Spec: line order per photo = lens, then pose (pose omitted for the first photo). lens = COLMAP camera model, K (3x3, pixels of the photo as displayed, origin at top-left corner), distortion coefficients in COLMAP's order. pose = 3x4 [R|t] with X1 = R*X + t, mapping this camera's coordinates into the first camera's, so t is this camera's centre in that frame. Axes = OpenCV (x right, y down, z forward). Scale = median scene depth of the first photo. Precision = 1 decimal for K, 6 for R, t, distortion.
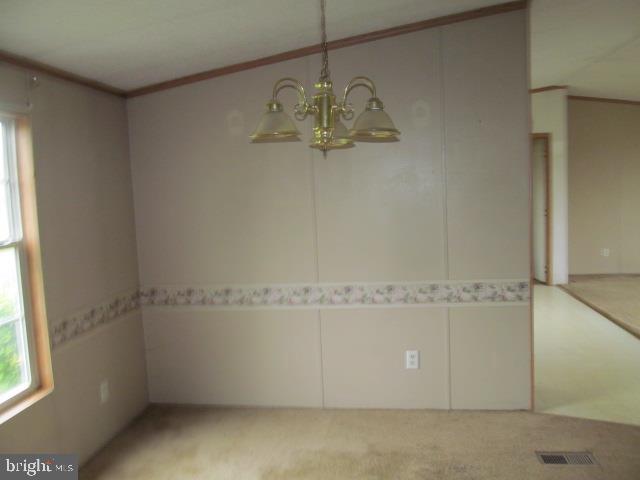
lens RADIAL K [[559.5, 0, 320.0], [0, 559.5, 240.0], [0, 0, 1]] dist [-0.006754, -0.005520]
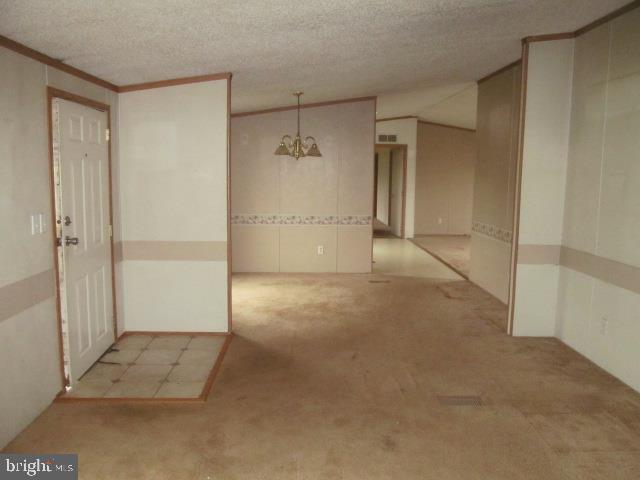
lens RADIAL K [[559.5, 0, 320.0], [0, 559.5, 240.0], [0, 0, 1]] dist [-0.006754, -0.005520]
pose [[0.985071, 0.031751, 0.169198, -0.212615], [-0.035804, 0.999139, 0.020952, 0.124845], [-0.168387, -0.026697, 0.985359, -1.172421]]
